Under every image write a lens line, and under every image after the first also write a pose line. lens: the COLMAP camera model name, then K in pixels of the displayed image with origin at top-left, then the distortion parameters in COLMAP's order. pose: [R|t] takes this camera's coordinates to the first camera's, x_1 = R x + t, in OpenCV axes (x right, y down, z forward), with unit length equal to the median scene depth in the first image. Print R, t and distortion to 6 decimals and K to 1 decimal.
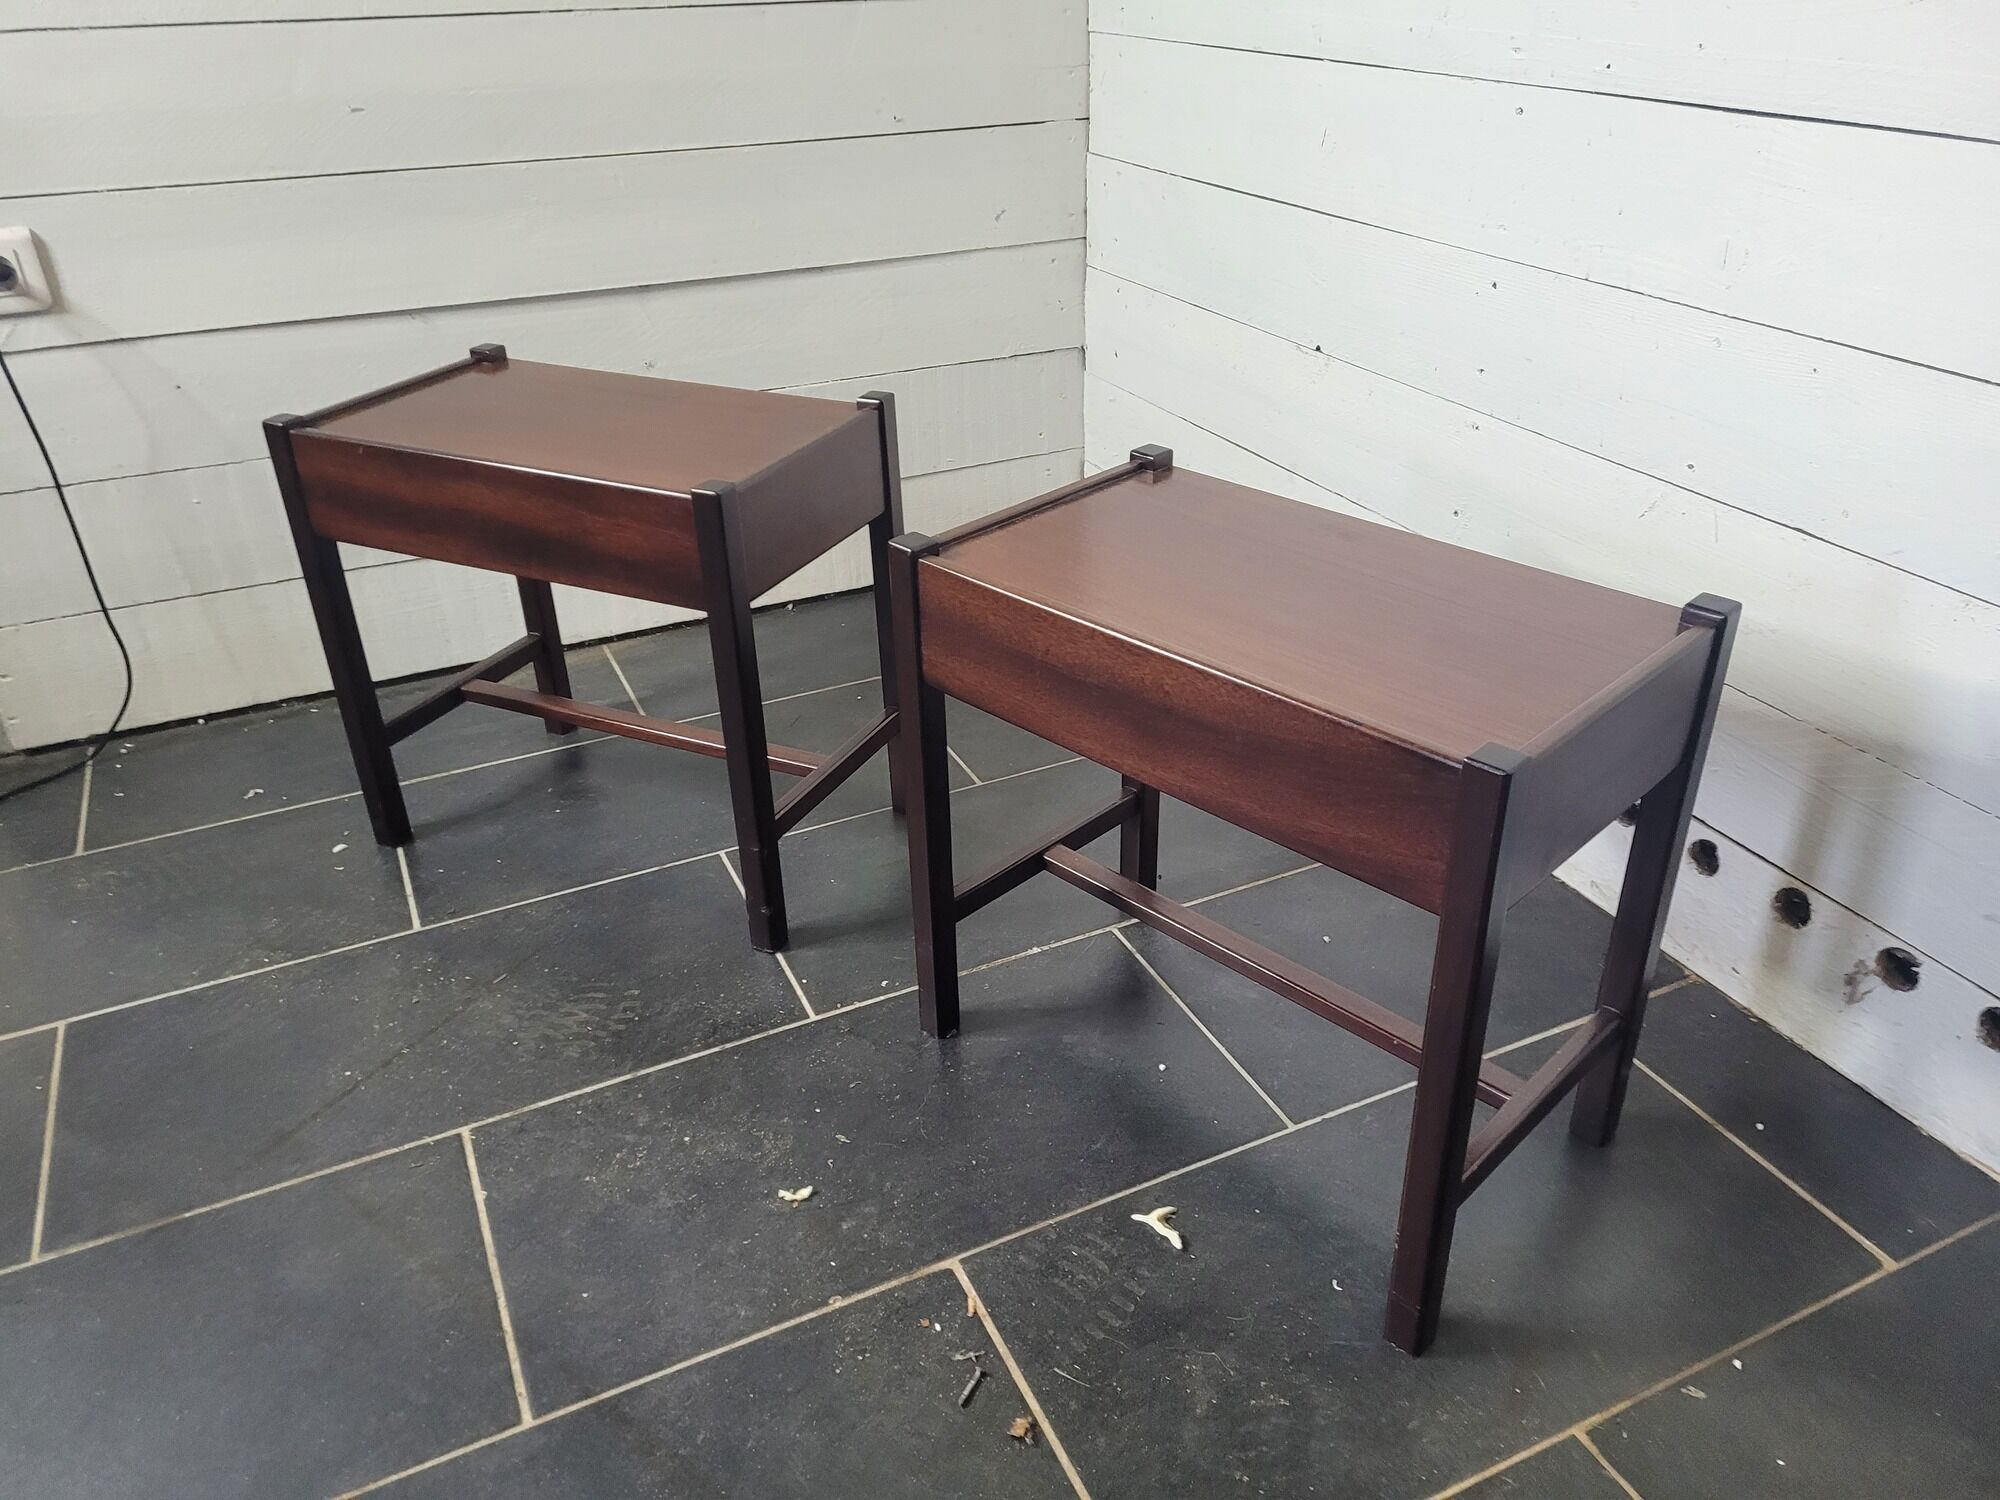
lens RADIAL K [[1500.7, 0, 1001.8], [0, 1500.7, 747.9], [0, 0, 1]] dist [0.057681, -0.053846]
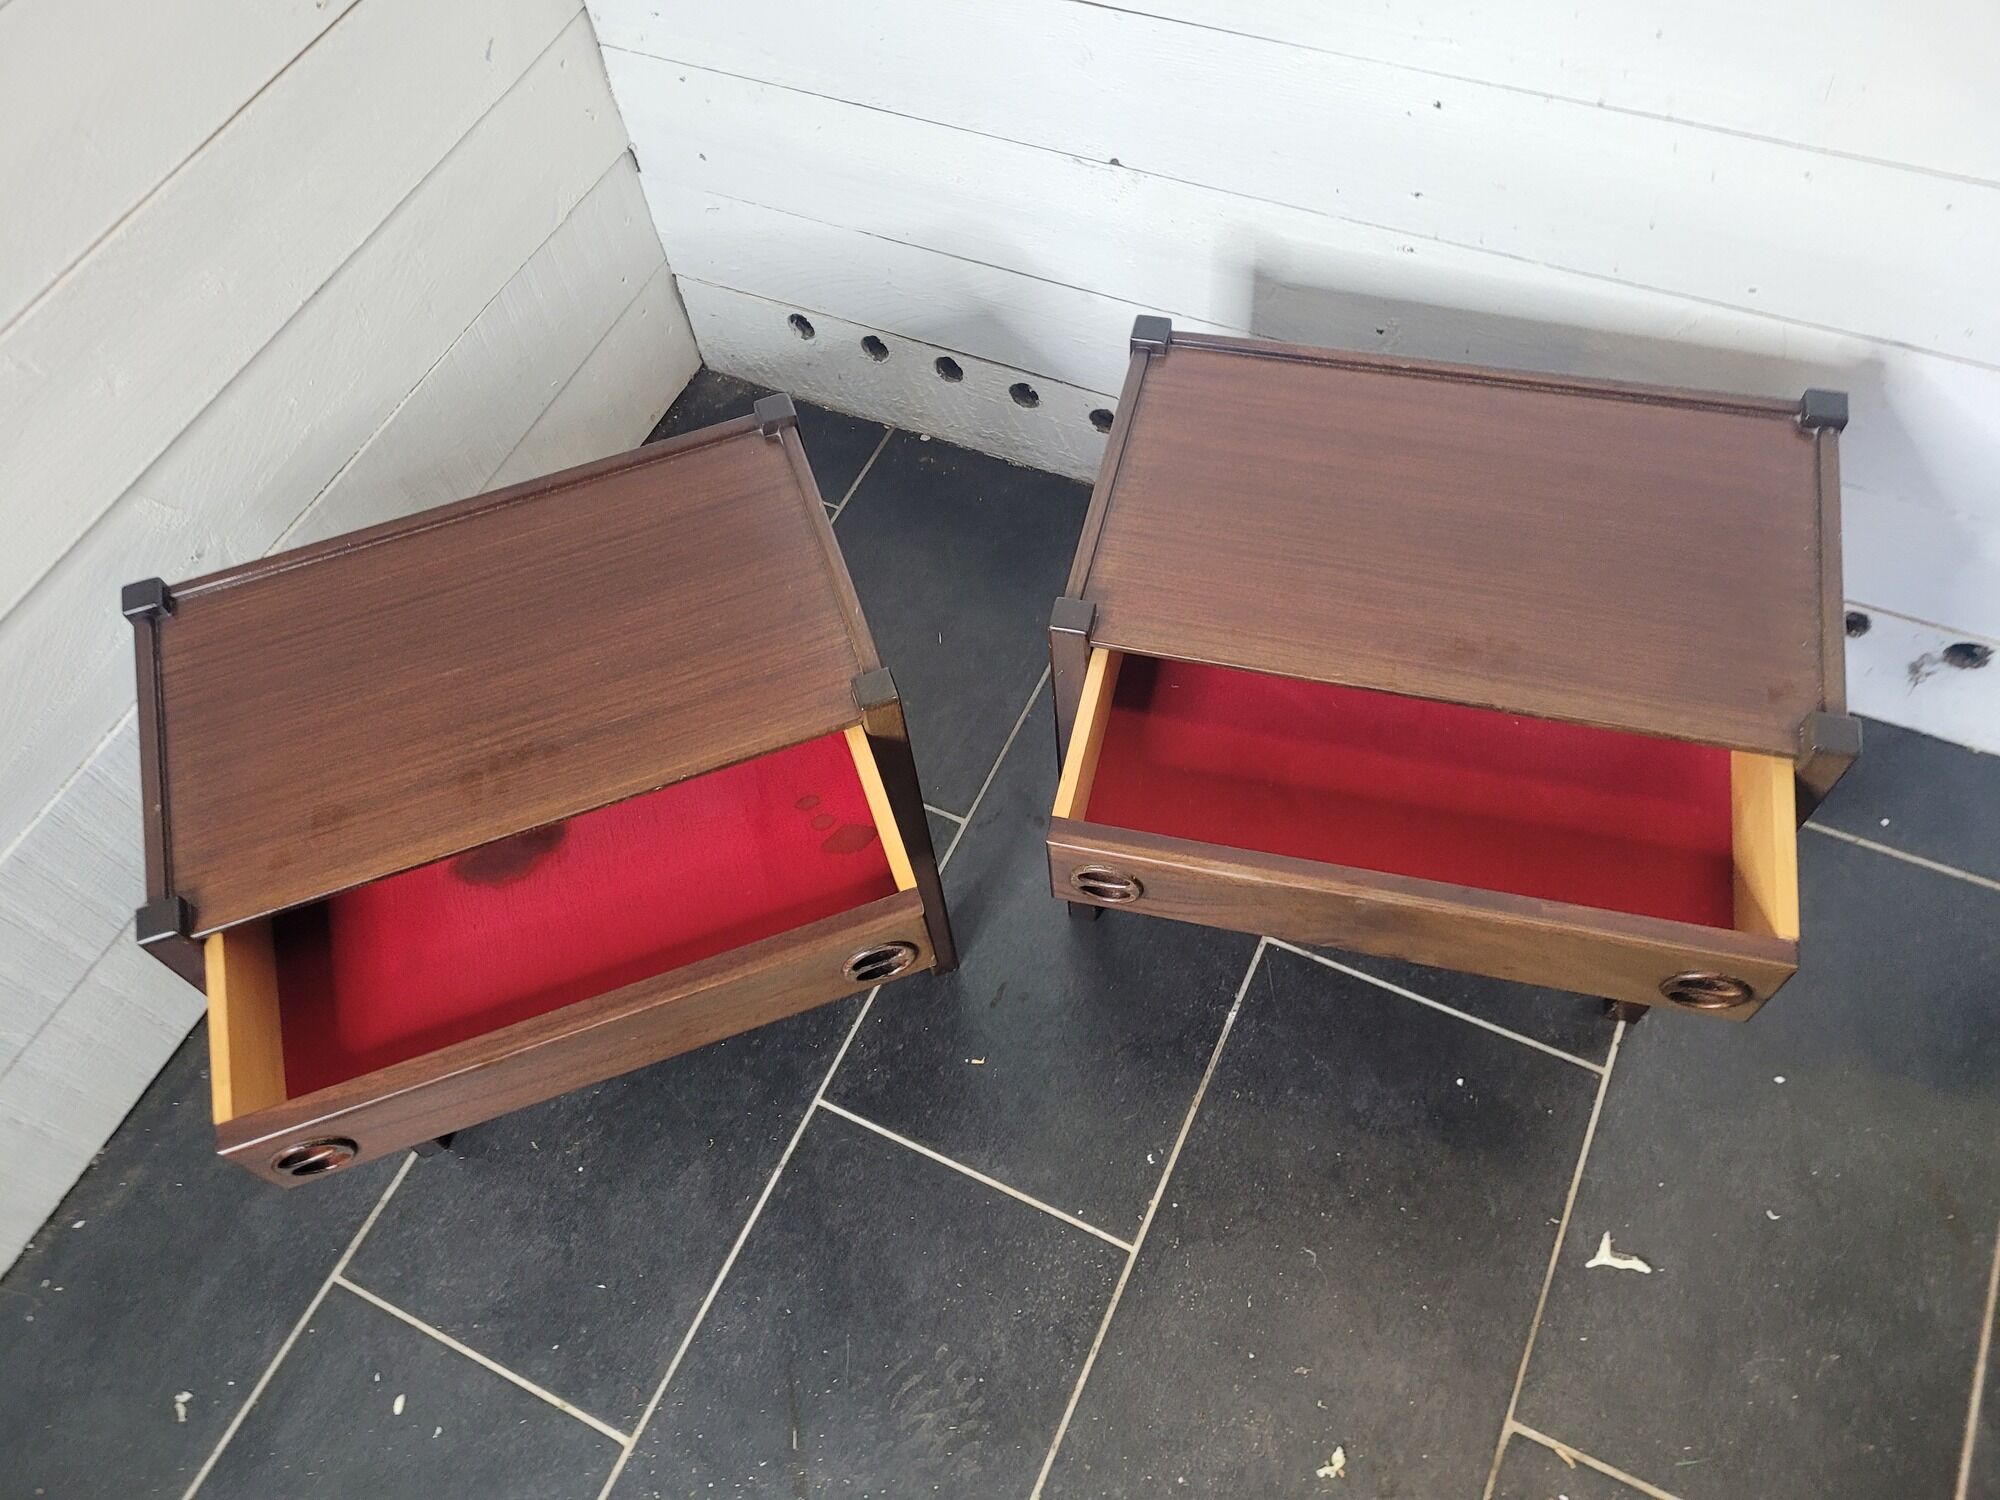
lens RADIAL K [[1500.7, 0, 973.2], [0, 1500.7, 746.9], [0, 0, 1]] dist [0.057681, -0.053846]
pose [[0.777147, -0.562742, 0.281717, -0.295218], [0.368710, 0.769925, 0.520834, -0.586953], [-0.509997, -0.300892, 0.805833, 0.409843]]
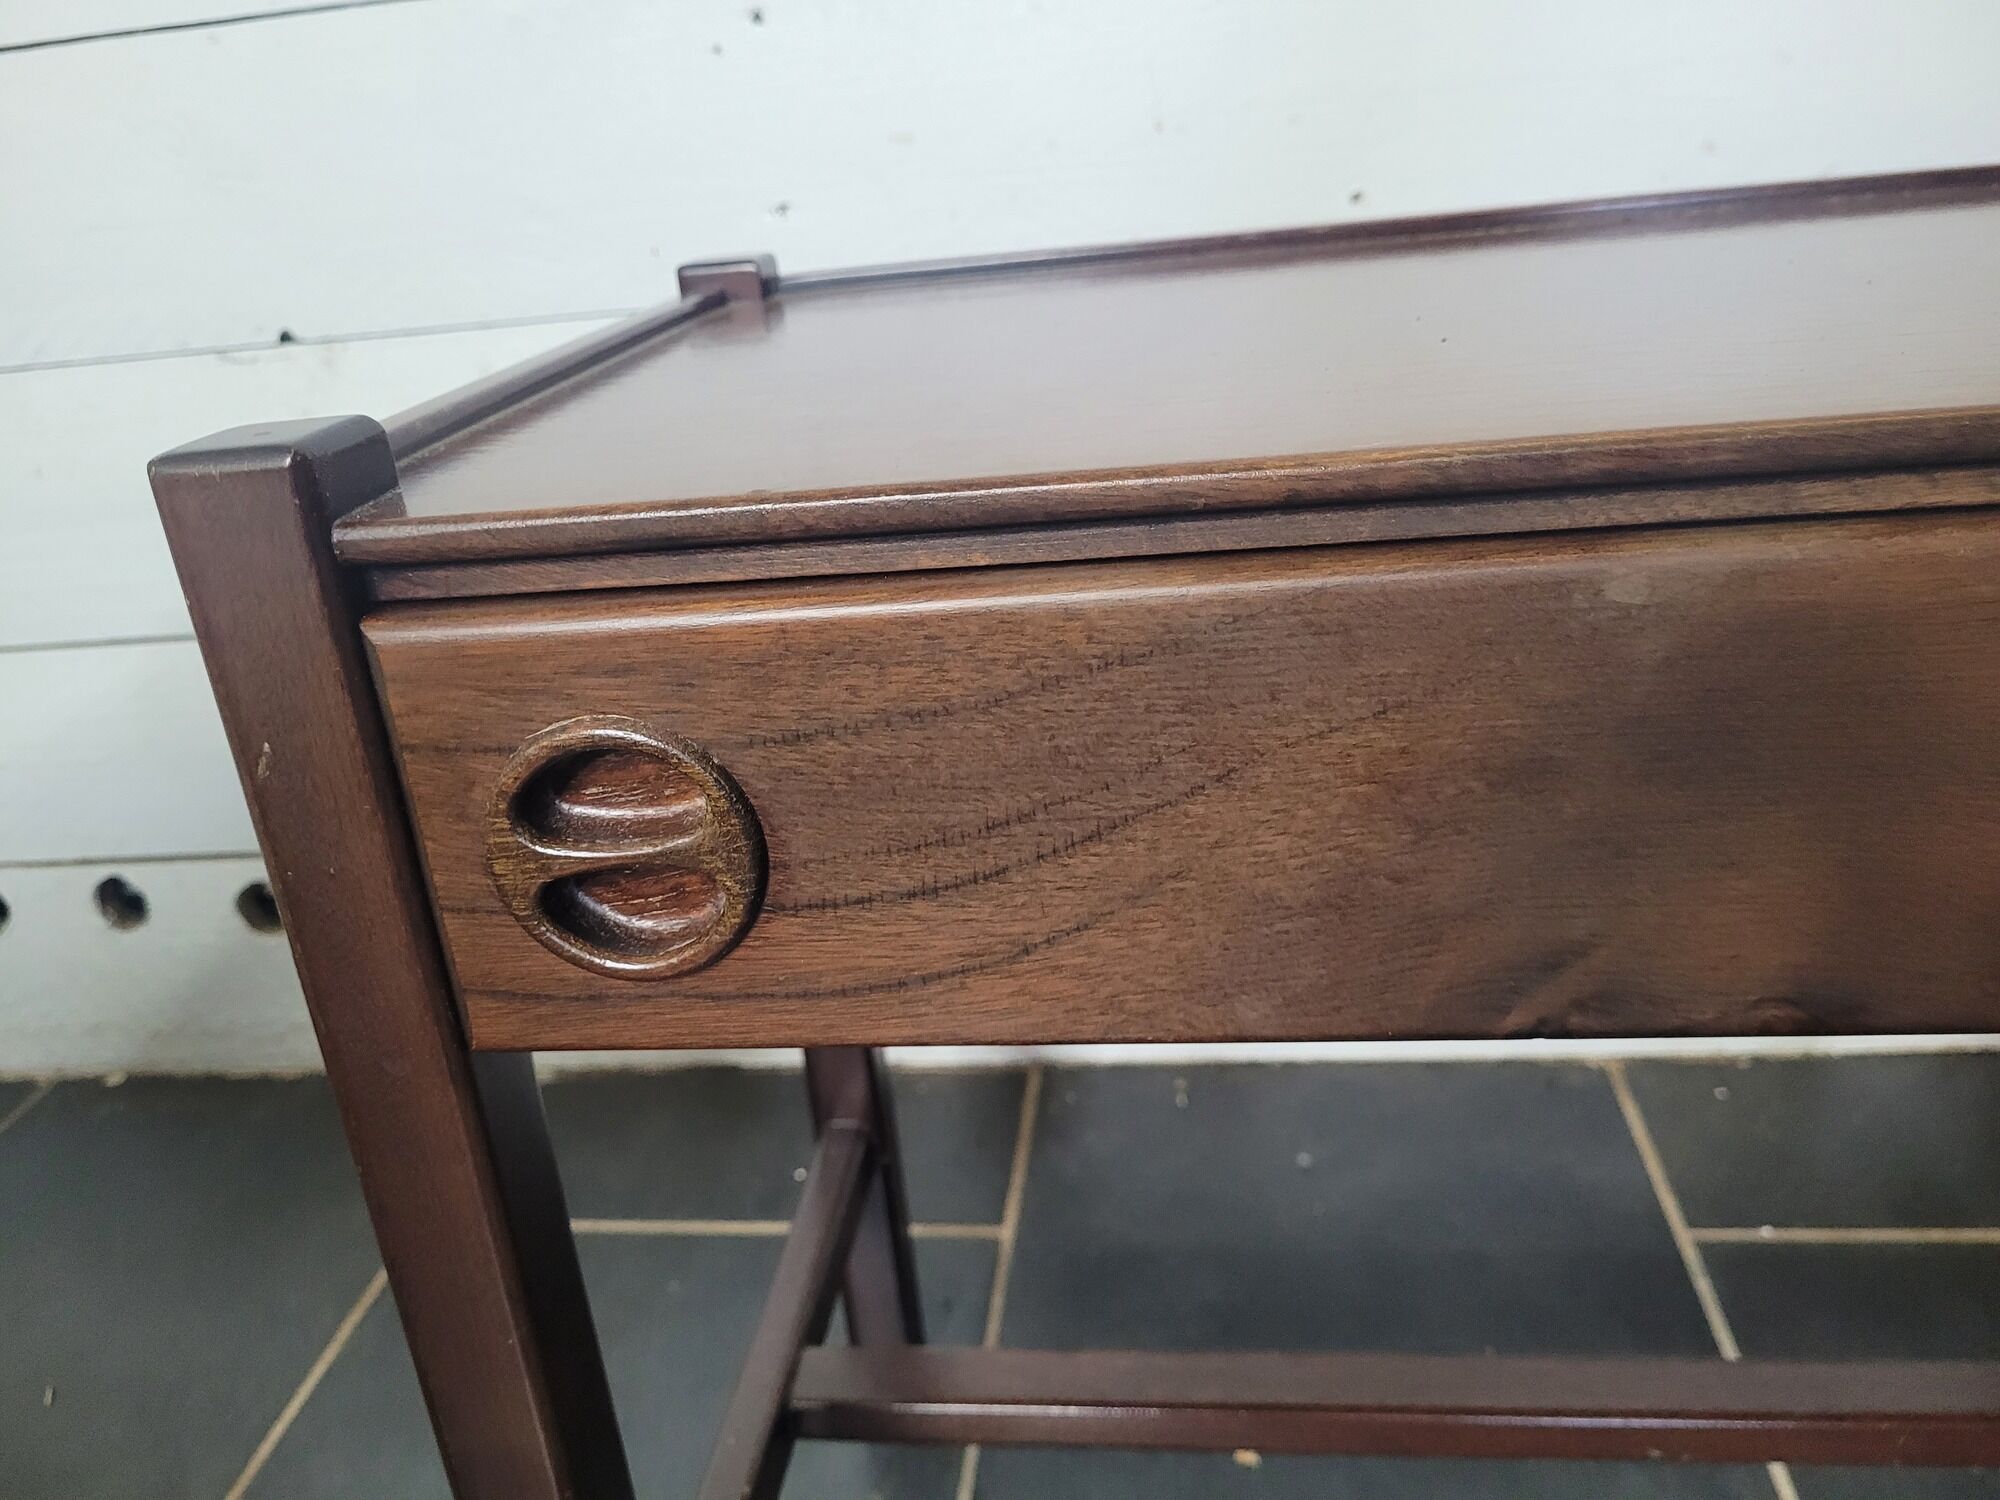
lens RADIAL K [[1500.7, 0, 982.8], [0, 1500.7, 735.0], [0, 0, 1]] dist [0.057681, -0.053846]
pose [[0.692882, -0.321587, 0.645365, -0.070615], [0.427309, 0.904068, -0.008272, -0.147304], [-0.580794, 0.281503, 0.763829, 0.838757]]
